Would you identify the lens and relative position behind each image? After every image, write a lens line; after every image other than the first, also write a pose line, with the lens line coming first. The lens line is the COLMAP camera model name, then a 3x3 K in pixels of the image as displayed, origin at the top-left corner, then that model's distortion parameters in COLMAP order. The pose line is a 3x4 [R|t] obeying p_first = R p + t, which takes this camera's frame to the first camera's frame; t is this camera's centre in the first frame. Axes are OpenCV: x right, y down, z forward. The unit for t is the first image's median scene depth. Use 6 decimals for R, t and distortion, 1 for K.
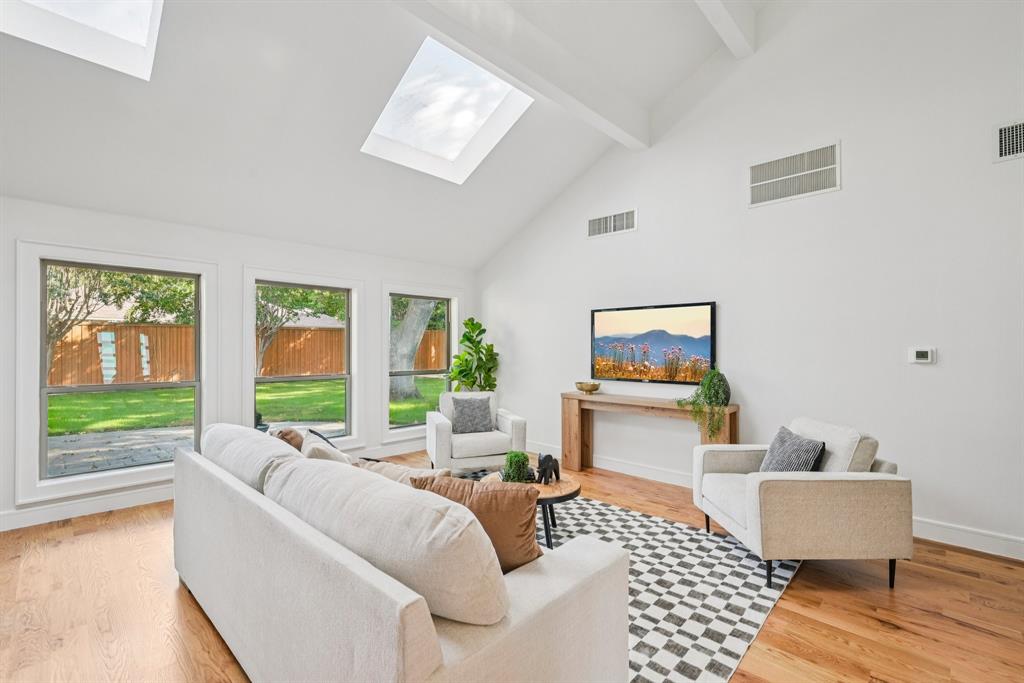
lens RADIAL K [[441.7, 0, 502.8], [0, 441.7, 340.1], [0, 0, 1]] dist [0.005283, 0.001136]
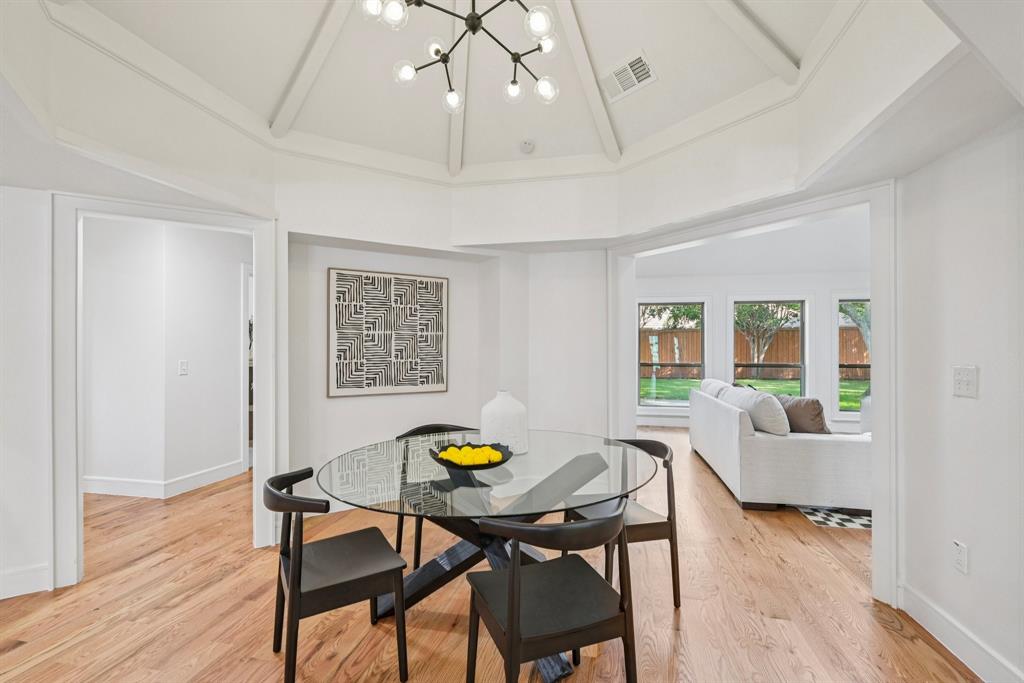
lens RADIAL K [[464.9, 0, 511.4], [0, 464.9, 349.1], [0, 0, 1]] dist [0.001120, -0.000889]
pose [[0.525623, 0.003471, -0.850711, 0.130812], [0.009694, 0.999902, 0.010069, 0.002832], [0.850663, -0.013539, 0.525538, -0.166758]]
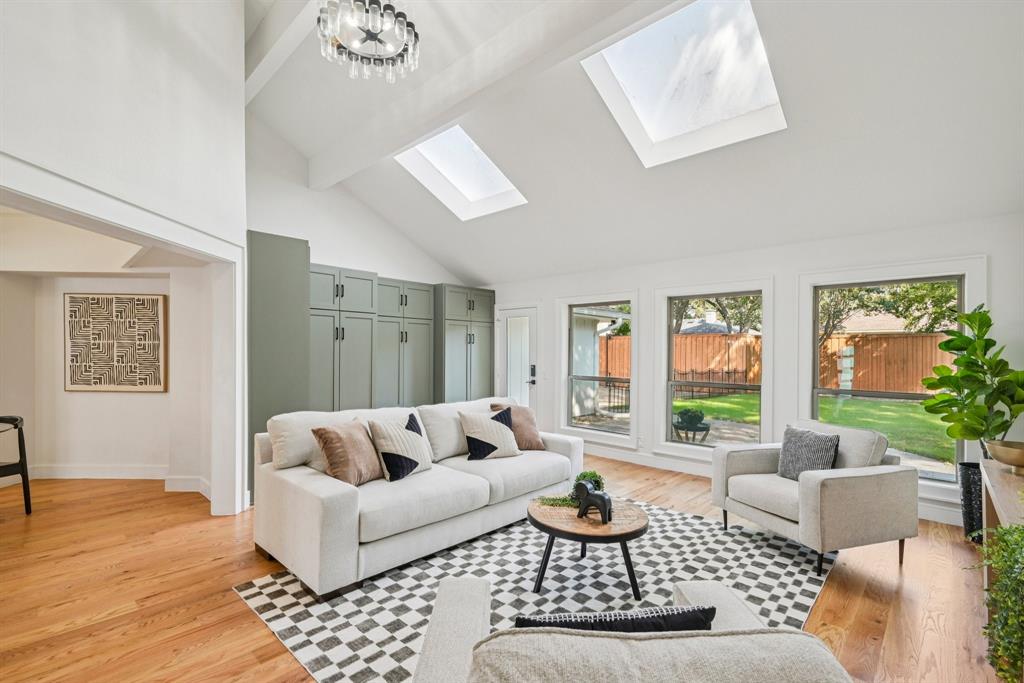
lens RADIAL K [[441.7, 0, 515.9], [0, 441.7, 362.4], [0, 0, 1]] dist [0.005283, 0.001136]
pose [[-0.008371, 0.004699, -0.999954, 0.175161], [0.003572, 0.999983, 0.004669, 0.008729], [0.999959, -0.003532, -0.008388, 0.159604]]
